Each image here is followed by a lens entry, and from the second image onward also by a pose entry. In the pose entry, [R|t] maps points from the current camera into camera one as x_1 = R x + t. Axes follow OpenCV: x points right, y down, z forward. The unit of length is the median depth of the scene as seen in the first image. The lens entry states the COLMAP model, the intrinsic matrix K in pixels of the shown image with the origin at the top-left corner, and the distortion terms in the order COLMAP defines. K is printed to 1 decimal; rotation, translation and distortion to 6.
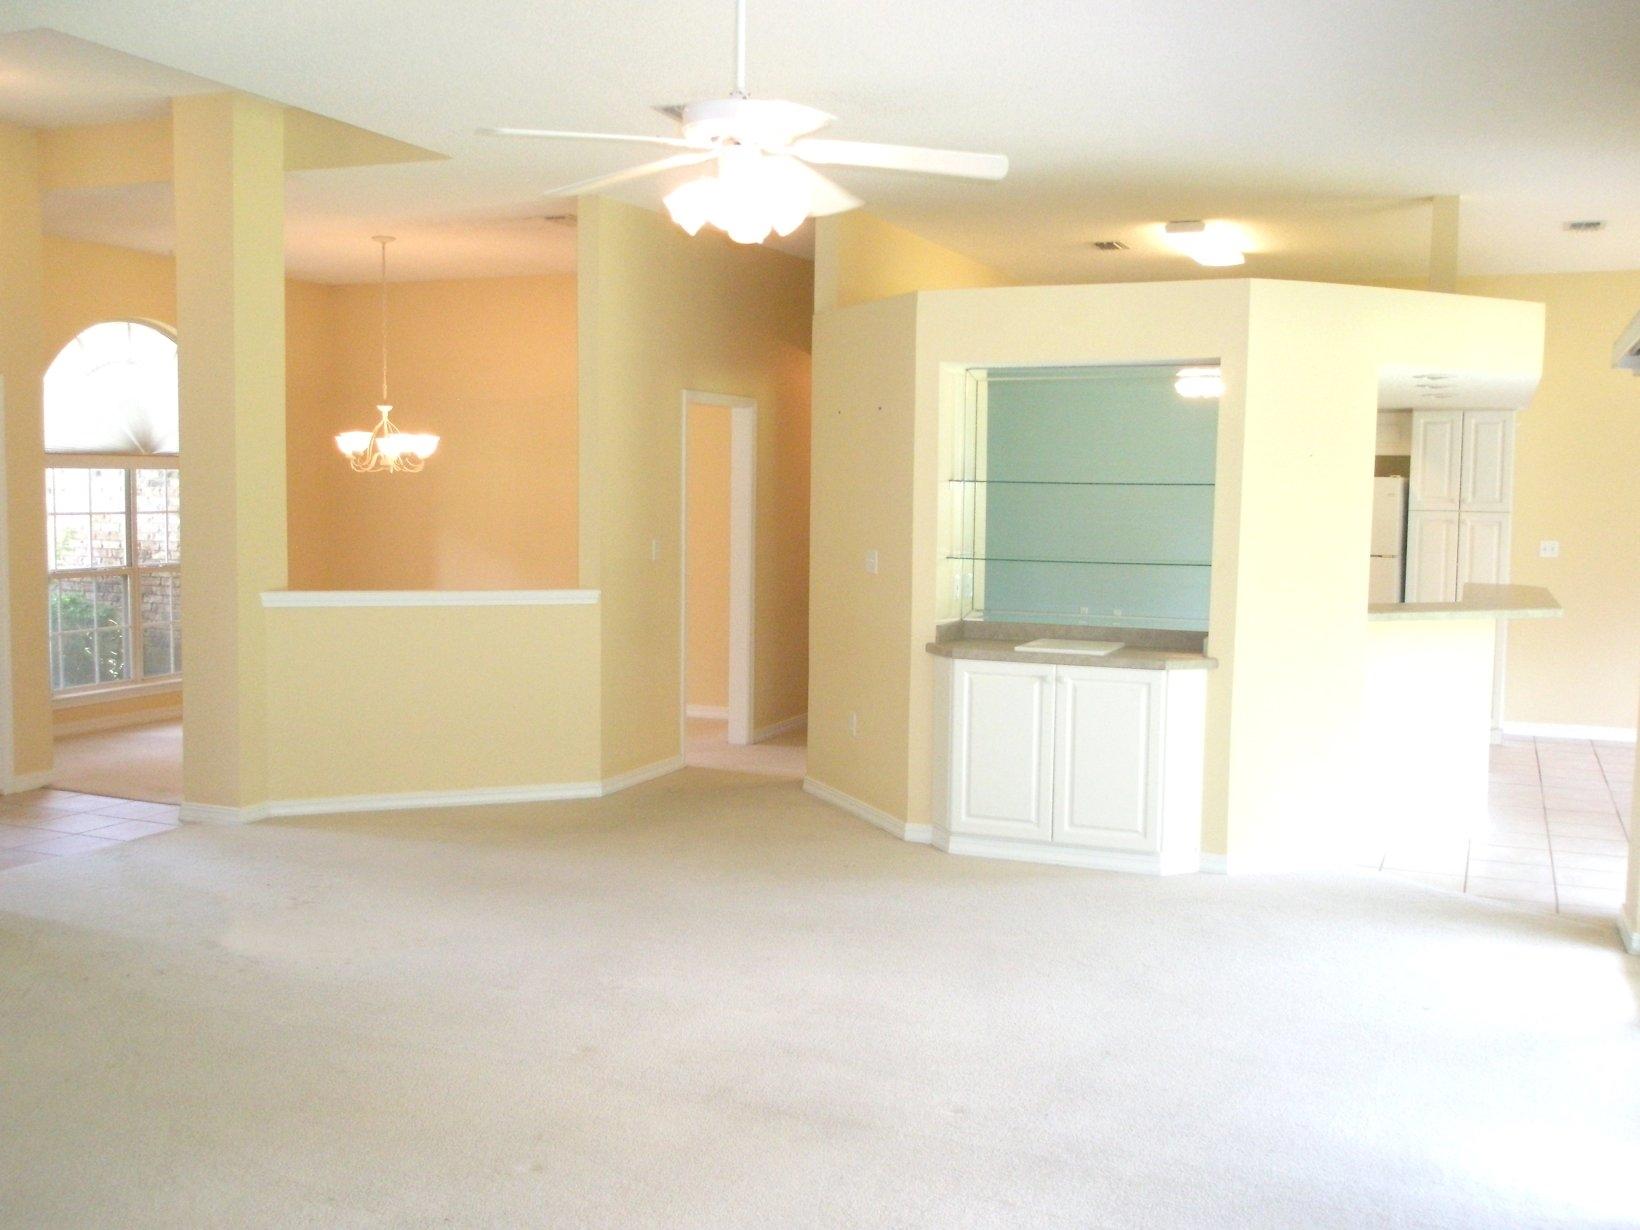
lens RADIAL K [[1593.6, 0, 819.5], [0, 1593.6, 617.1], [0, 0, 1]] dist [-0.018375, 0.000000]
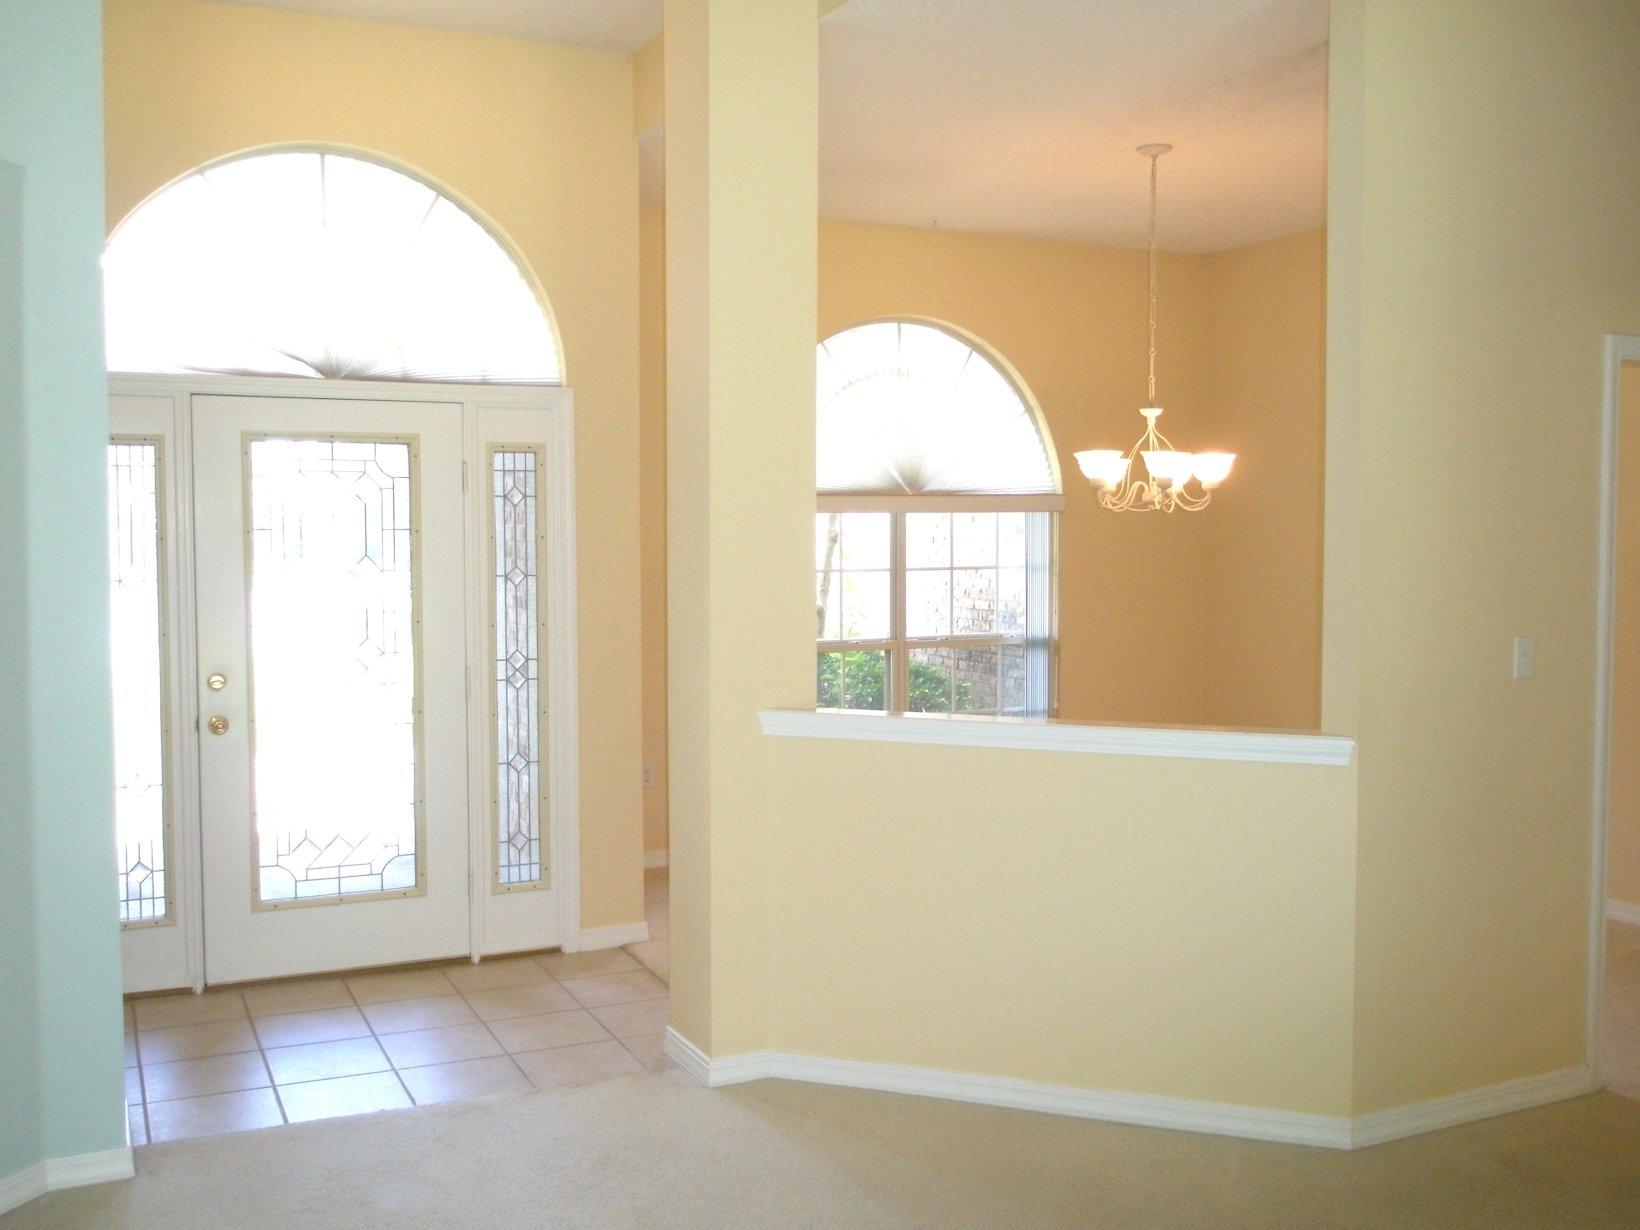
lens RADIAL K [[1593.6, 0, 818.3], [0, 1593.6, 602.3], [0, 0, 1]] dist [-0.018375, 0.000000]
pose [[0.744747, 0.019440, -0.667064, 0.057618], [-0.043270, 0.998879, -0.019199, -0.036078], [0.665943, 0.043162, 0.744753, 0.430969]]
